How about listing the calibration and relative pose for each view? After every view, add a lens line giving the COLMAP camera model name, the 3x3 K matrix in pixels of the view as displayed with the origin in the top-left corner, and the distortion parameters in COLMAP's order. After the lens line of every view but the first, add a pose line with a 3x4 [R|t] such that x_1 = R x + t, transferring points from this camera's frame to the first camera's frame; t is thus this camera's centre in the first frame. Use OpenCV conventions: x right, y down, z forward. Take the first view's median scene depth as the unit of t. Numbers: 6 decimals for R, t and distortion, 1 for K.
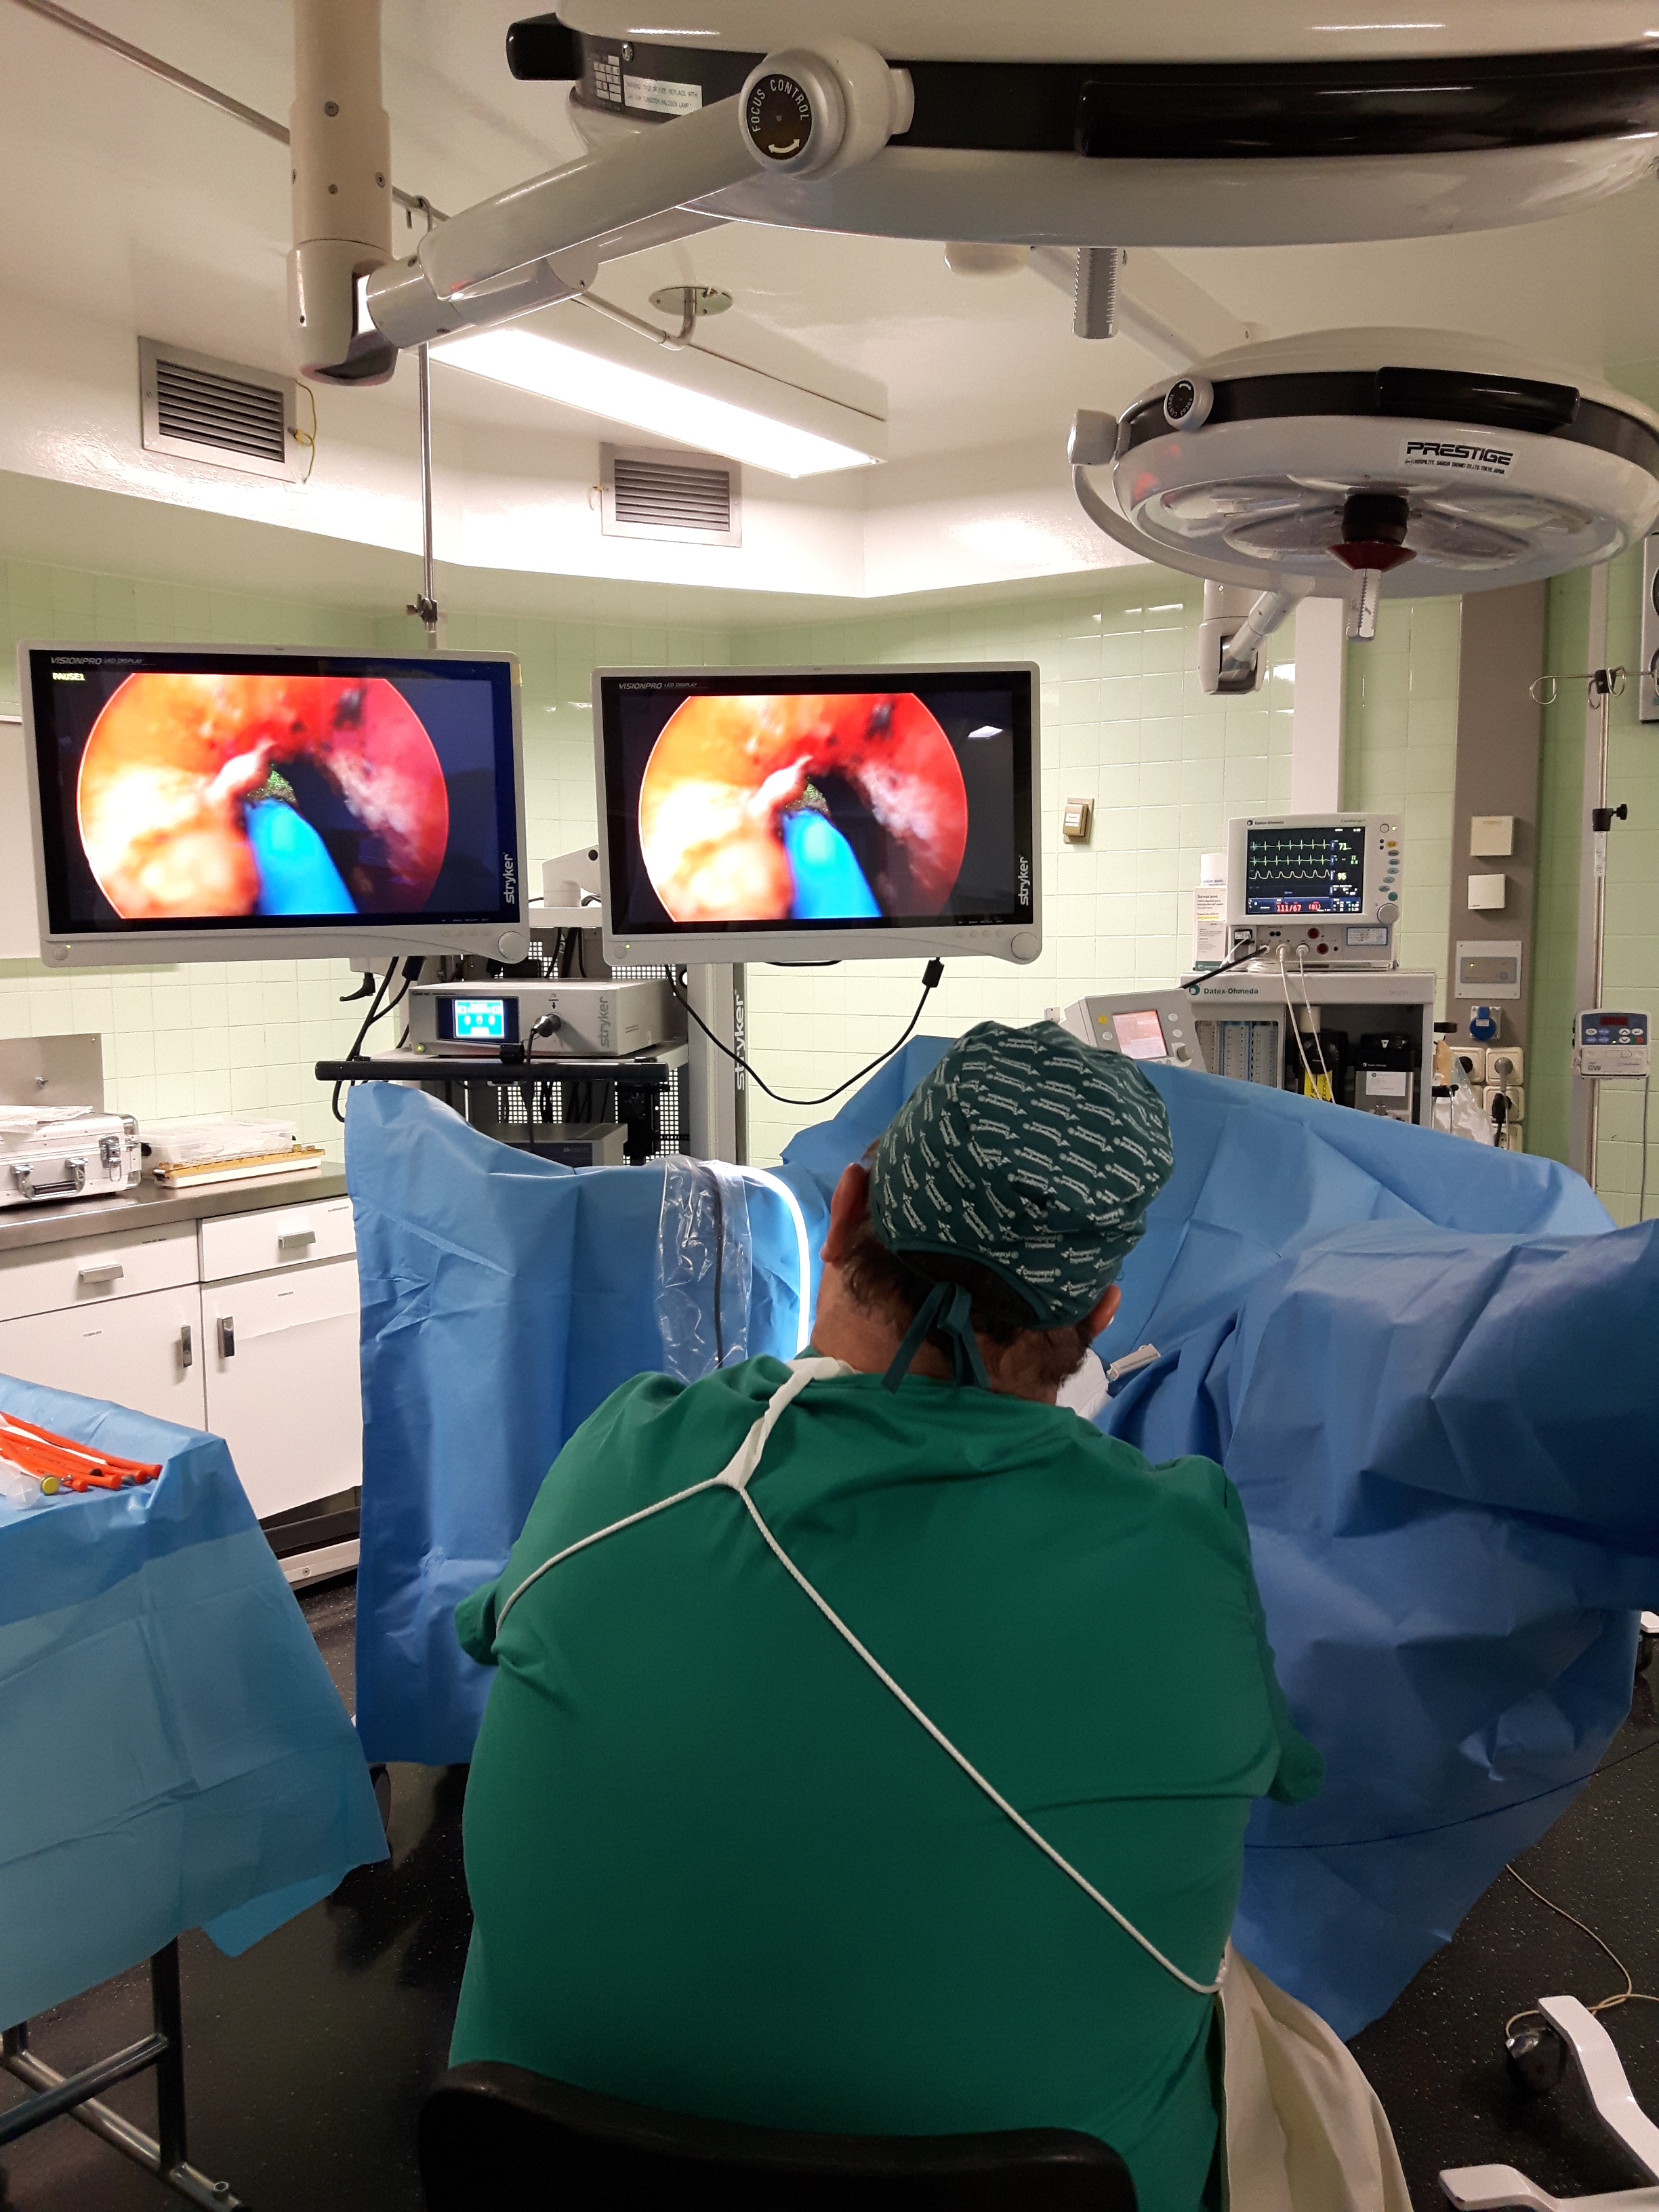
lens RADIAL K [[1941.1, 0, 815.3], [0, 1941.1, 1137.5], [0, 0, 1]] dist [0.107569, -0.226921]
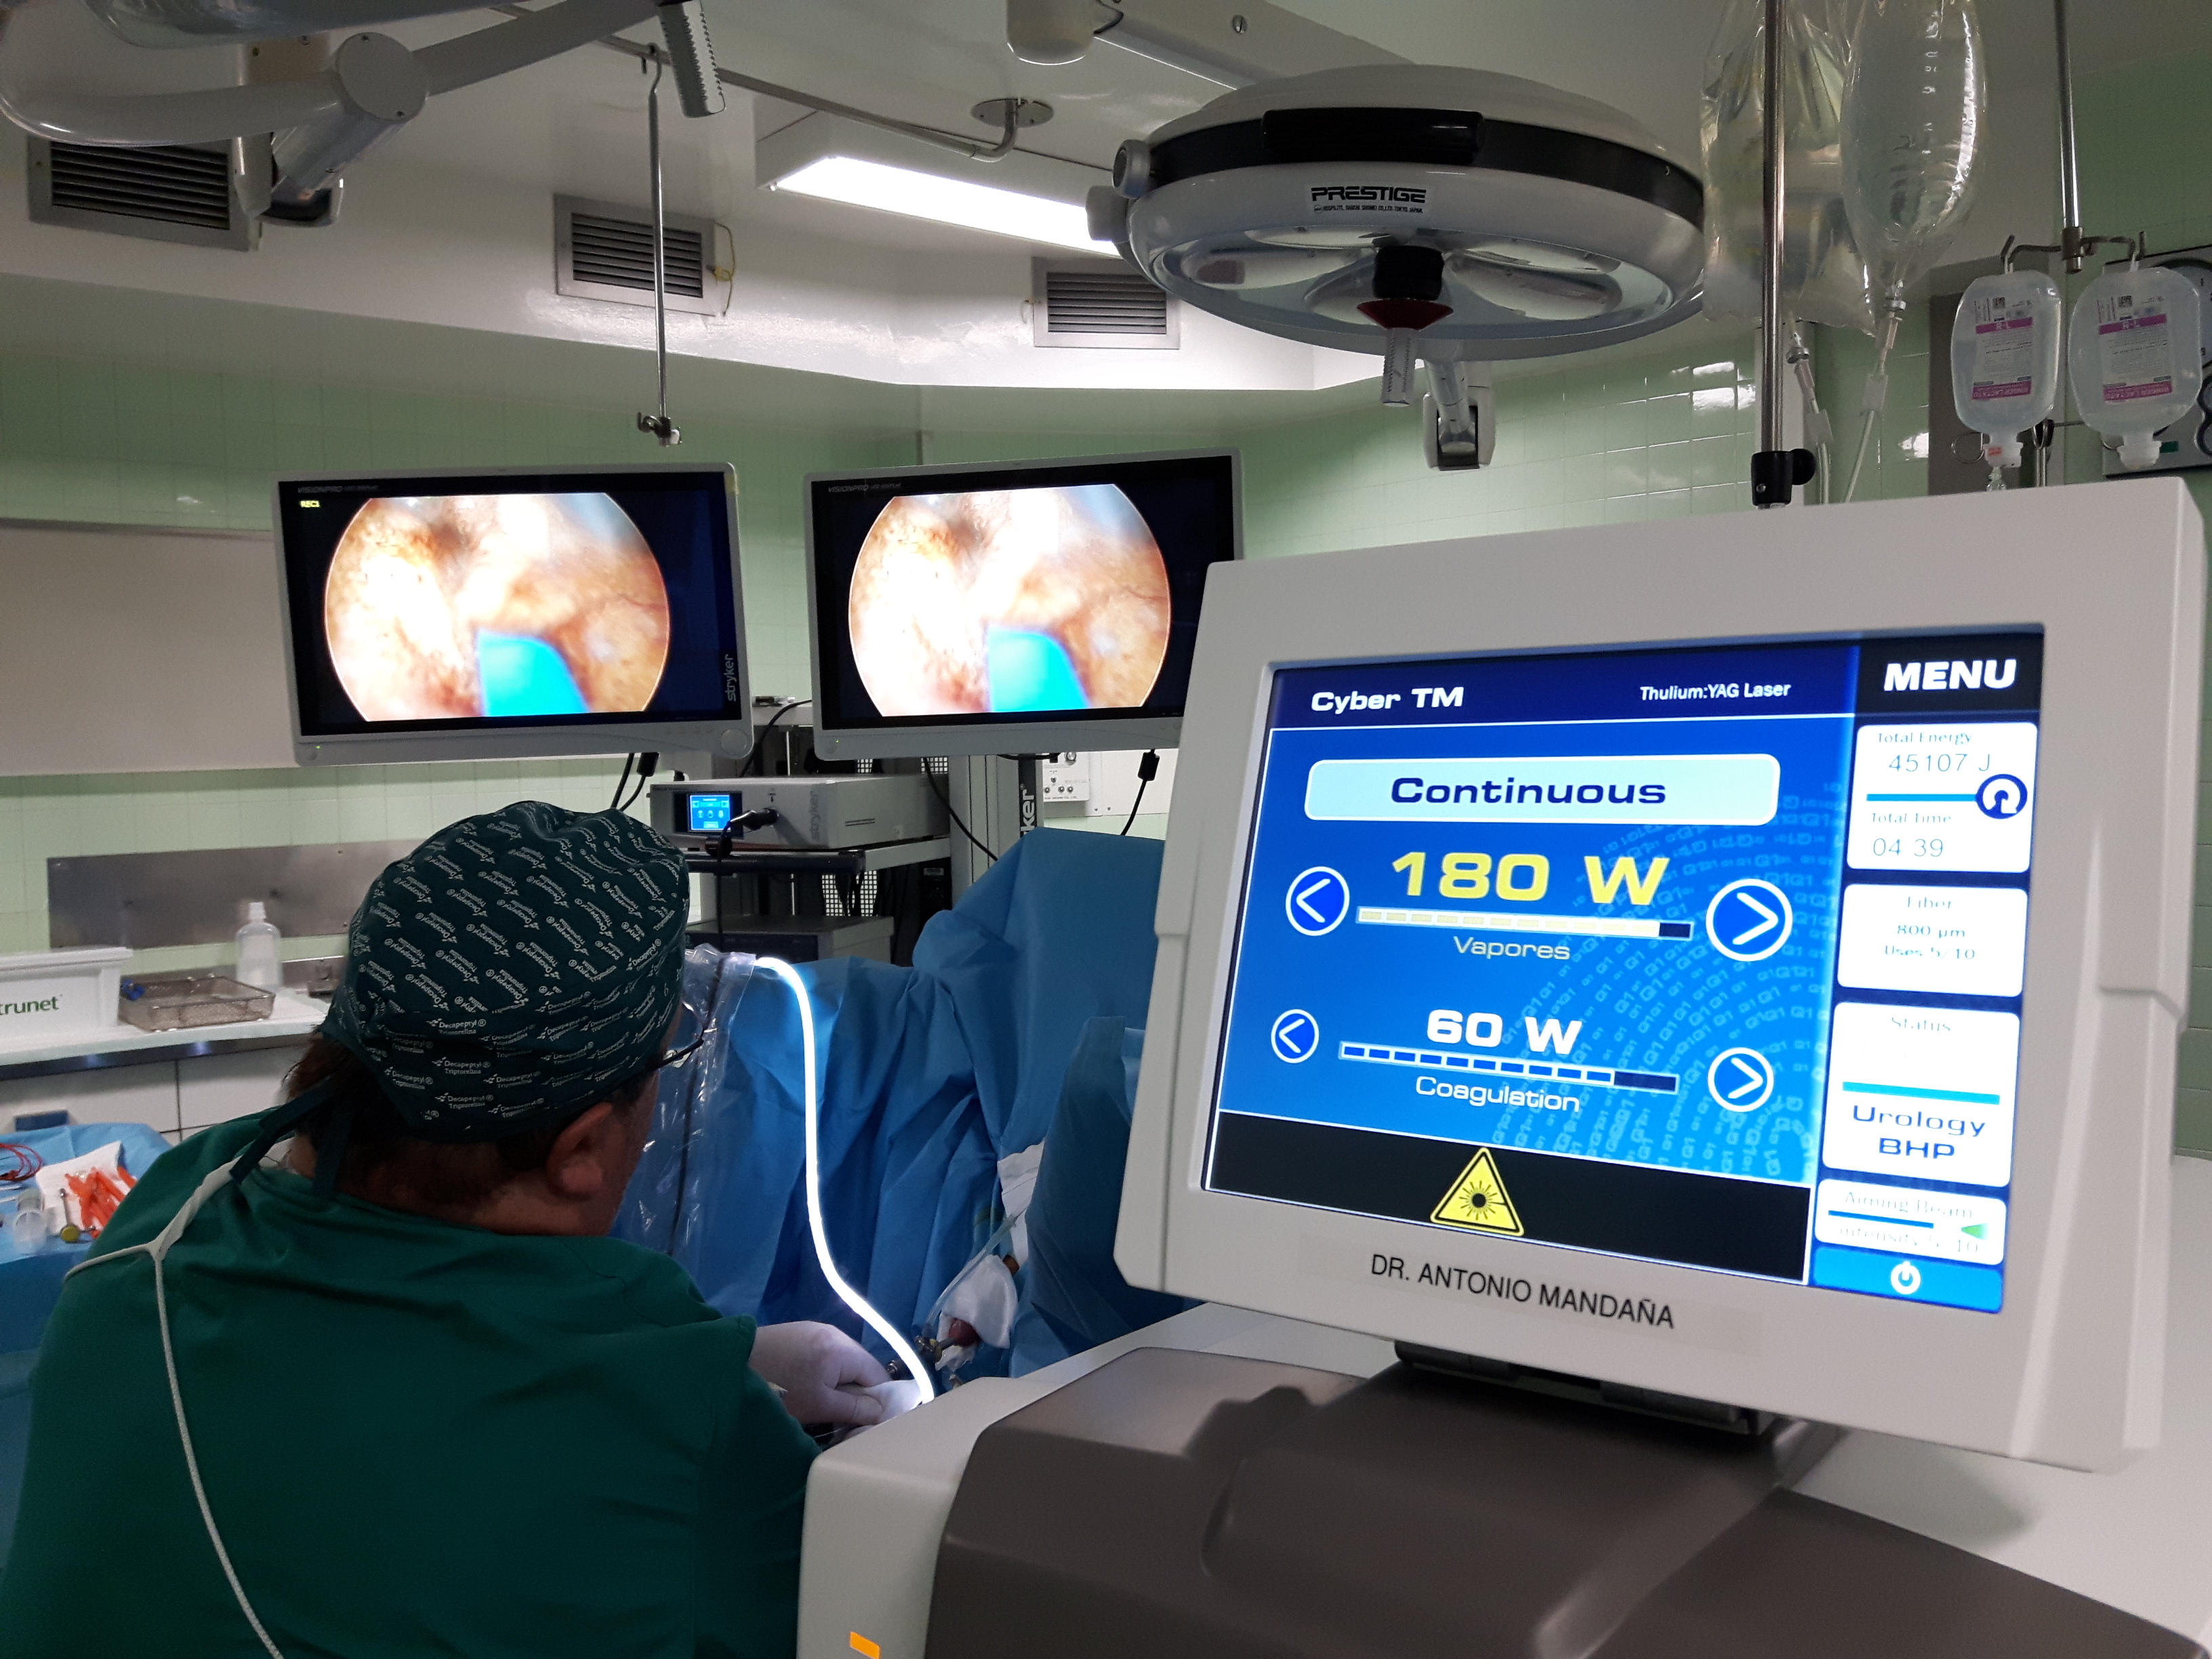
lens RADIAL K [[1915.3, 0, 1106.0], [0, 1915.3, 829.5], [0, 0, 1]] dist [0.222658, -0.585685]
pose [[0.961191, 0.002280, -0.275873, 0.311380], [-0.017785, 0.998398, -0.053712, -0.000644], [0.275309, 0.056534, 0.959692, 0.071777]]
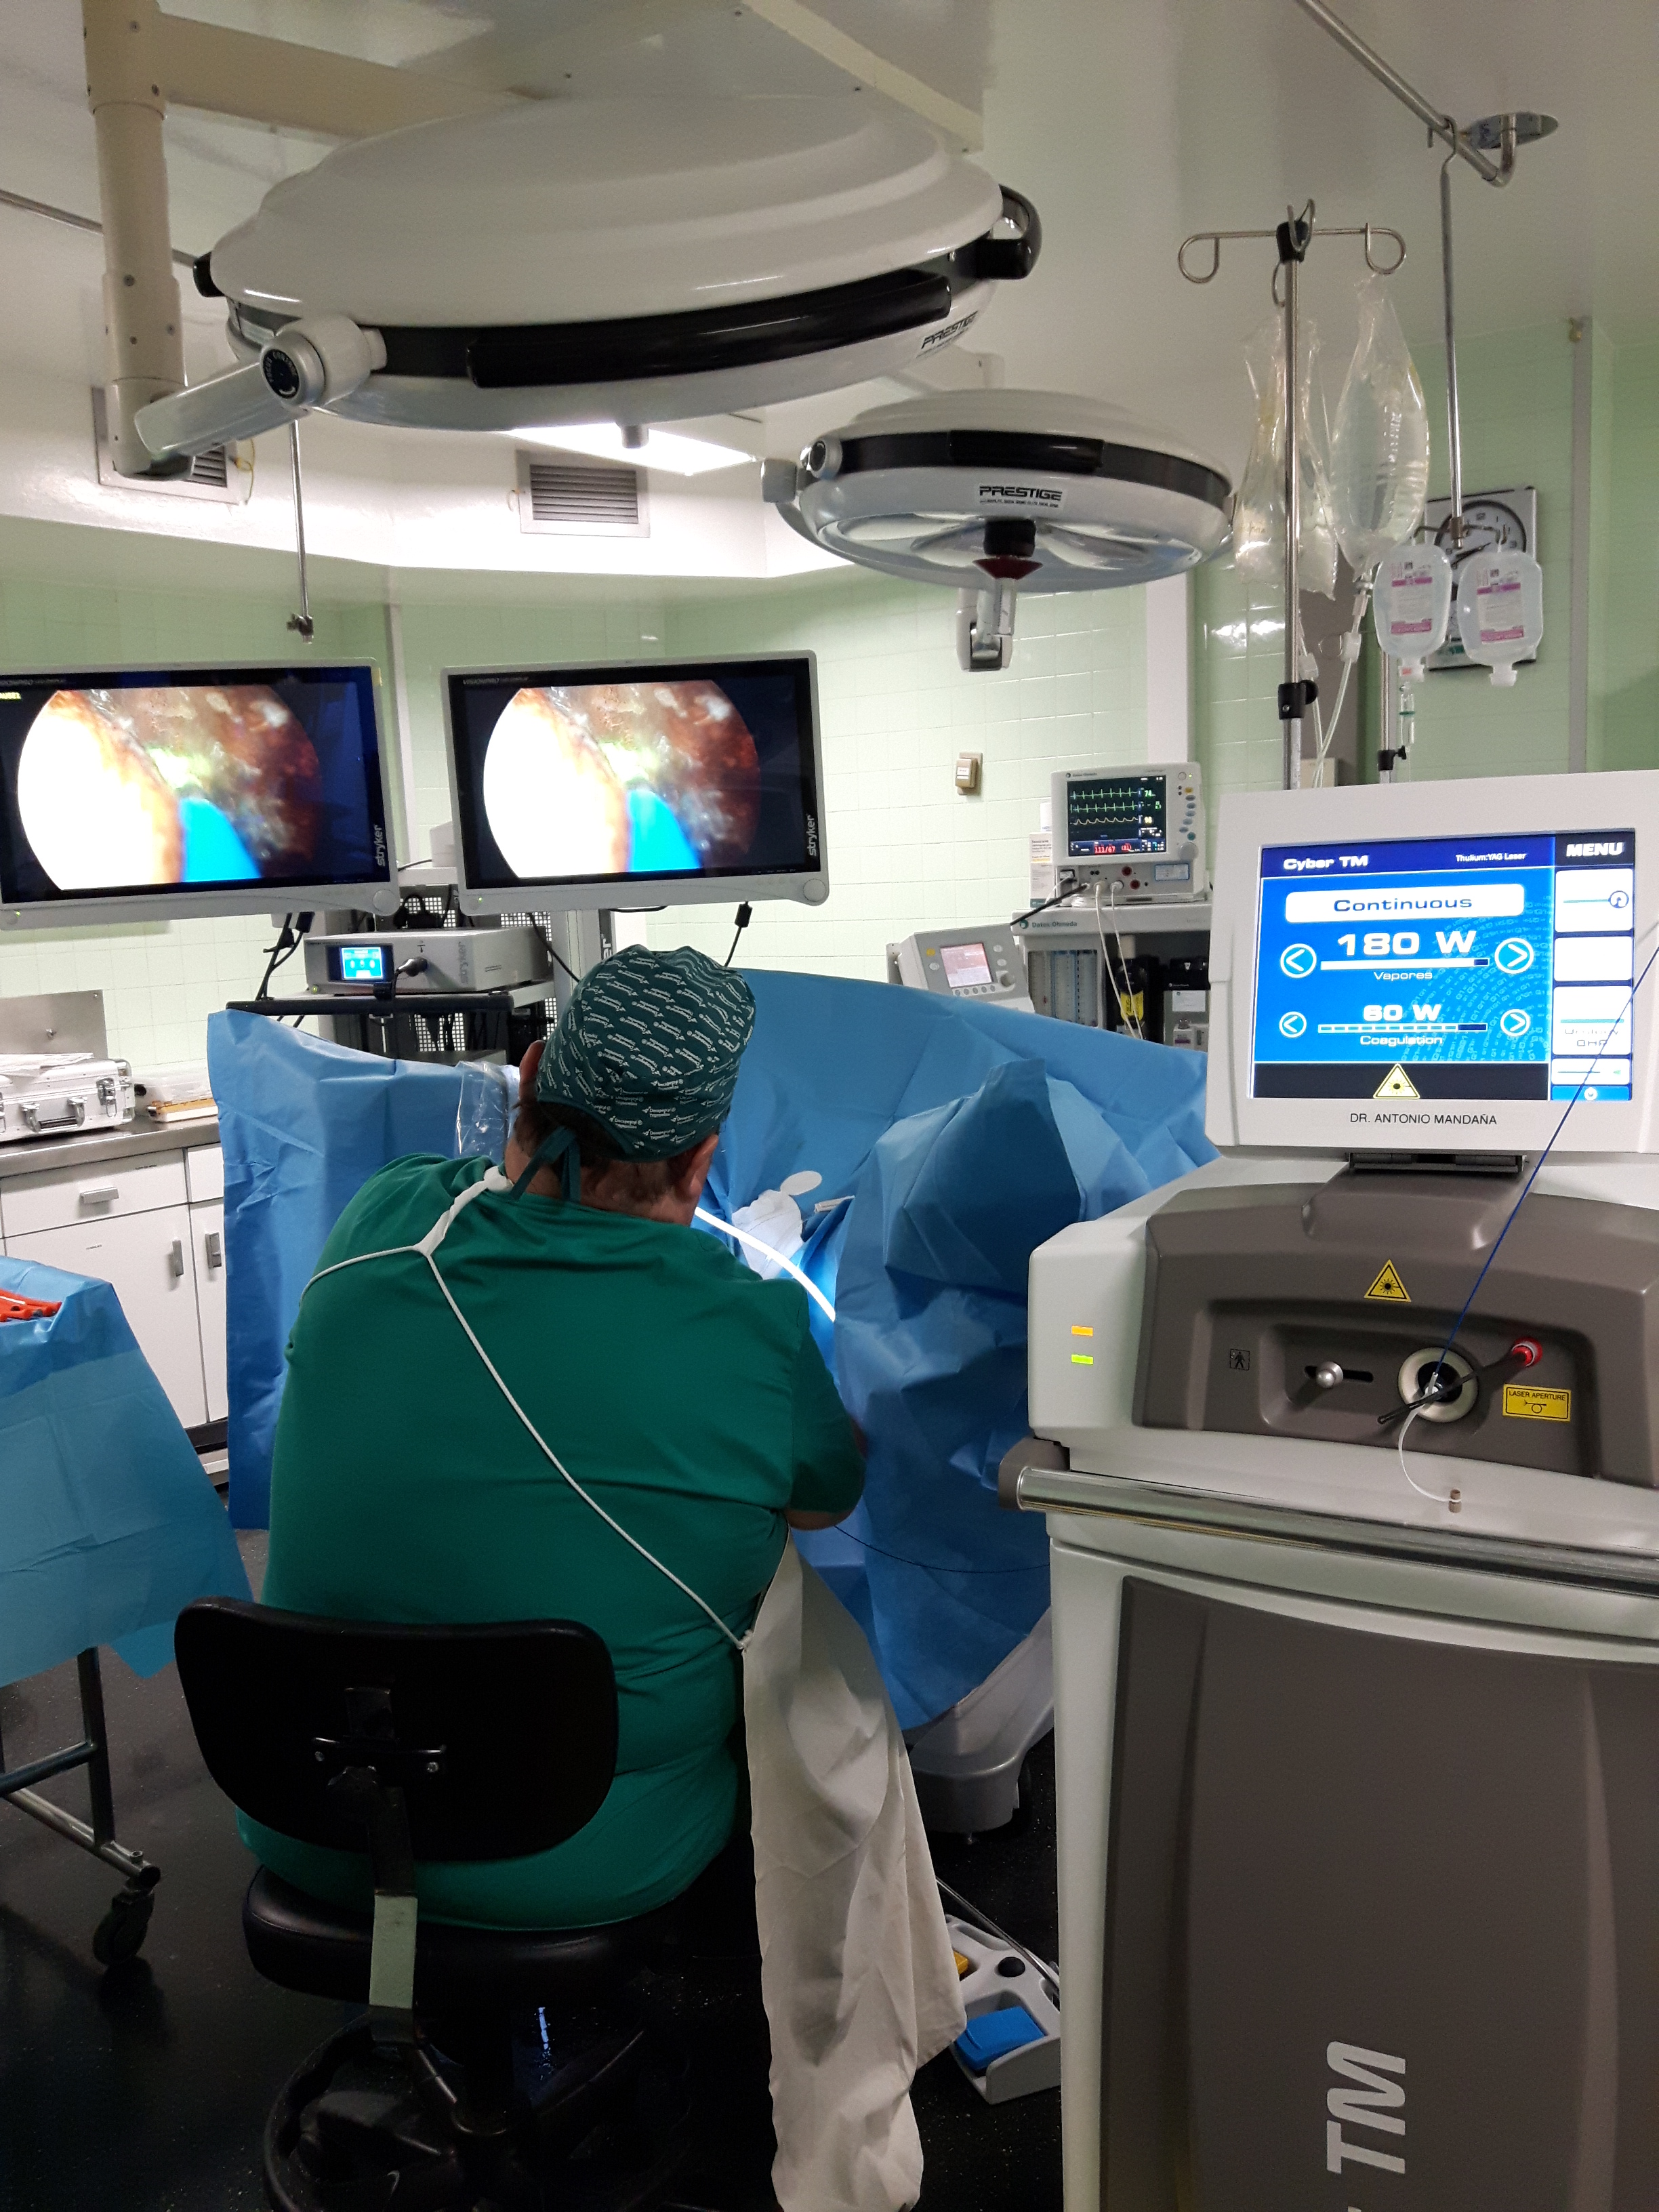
lens RADIAL K [[1973.0, 0, 824.2], [0, 1973.0, 1154.7], [0, 0, 1]] dist [0.137905, -0.392146]
pose [[0.998380, -0.023539, -0.051804, 0.172784], [0.025163, 0.999205, 0.030926, 0.026433], [0.051035, -0.032179, 0.998178, -0.216368]]
